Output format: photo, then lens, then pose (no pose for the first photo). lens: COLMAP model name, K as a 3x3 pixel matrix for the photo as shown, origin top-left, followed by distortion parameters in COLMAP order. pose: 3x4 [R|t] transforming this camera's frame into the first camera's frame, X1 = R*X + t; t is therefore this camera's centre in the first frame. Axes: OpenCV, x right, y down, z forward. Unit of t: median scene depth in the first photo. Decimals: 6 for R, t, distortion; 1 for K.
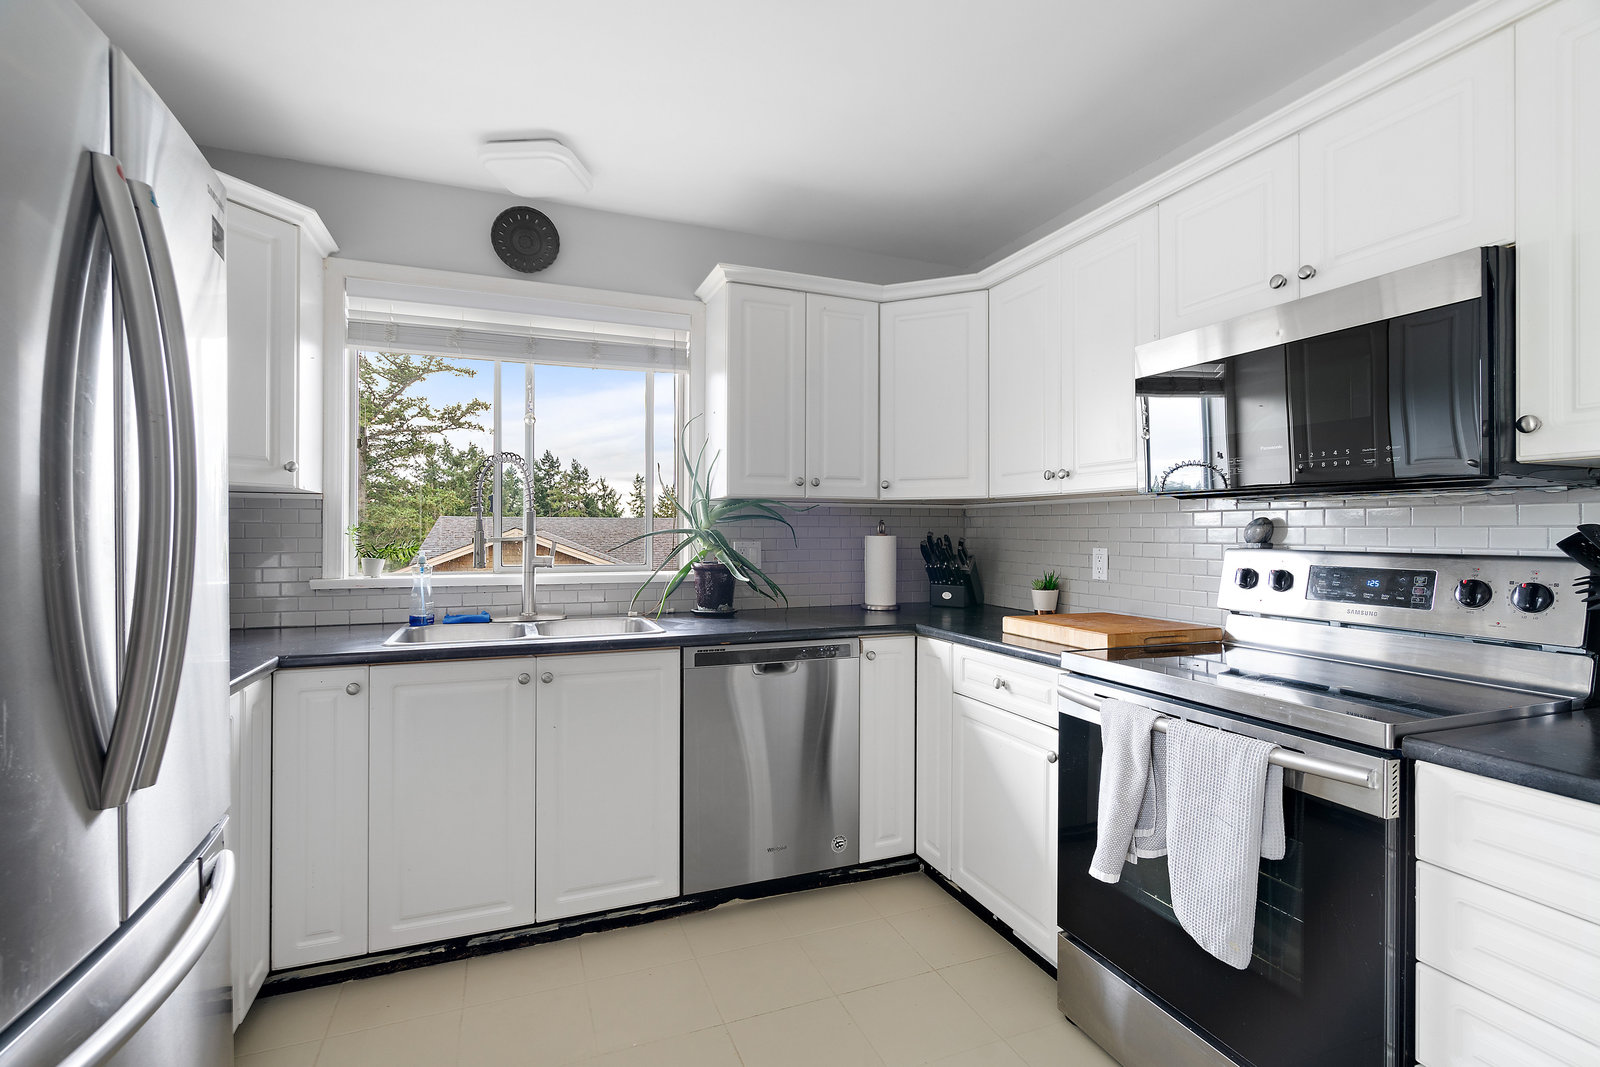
lens RADIAL K [[731.4, 0, 789.1], [0, 731.4, 529.2], [0, 0, 1]] dist [-0.005310, 0.001766]
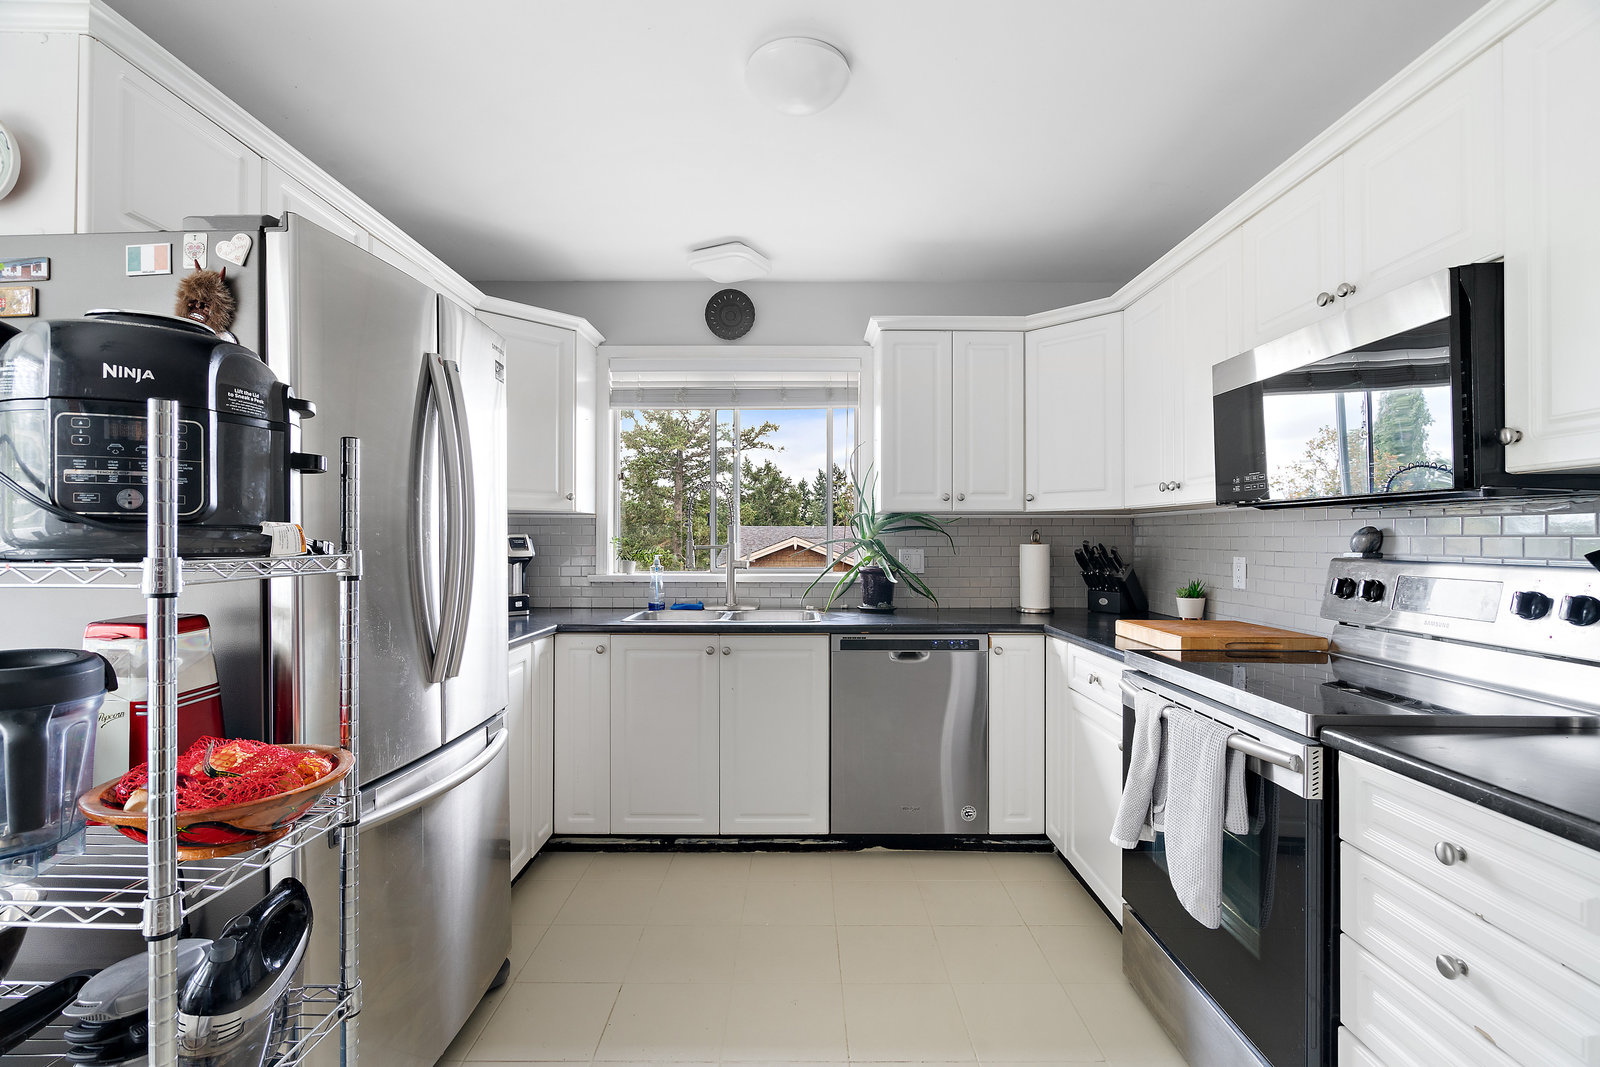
lens RADIAL K [[731.4, 0, 795.2], [0, 731.4, 535.4], [0, 0, 1]] dist [-0.005310, 0.001766]
pose [[0.926124, -0.003006, -0.377207, 0.255833], [0.002385, 0.999995, -0.002115, -0.003462], [0.377212, 0.001059, 0.926126, -0.166357]]
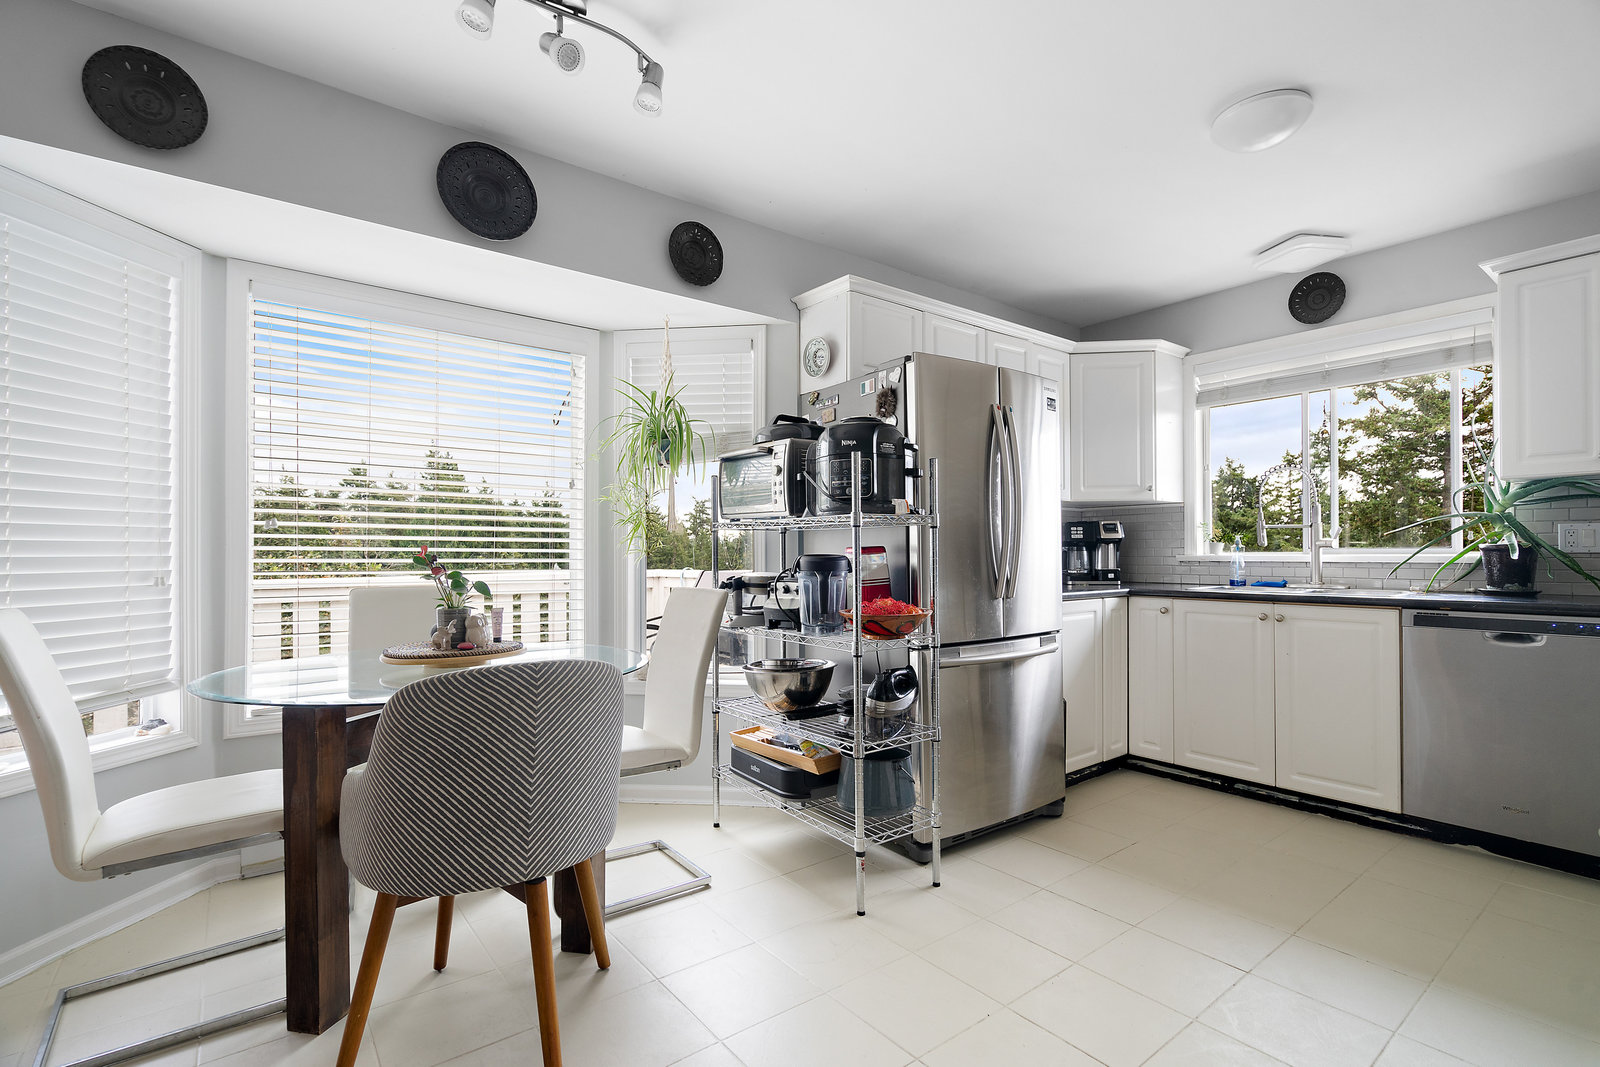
lens RADIAL K [[731.4, 0, 783.8], [0, 731.4, 550.7], [0, 0, 1]] dist [-0.005310, 0.001766]
pose [[0.251449, -0.004821, -0.967859, 0.732388], [0.006791, 0.999972, -0.003217, 0.059651], [0.967847, -0.005764, 0.251474, -0.281917]]
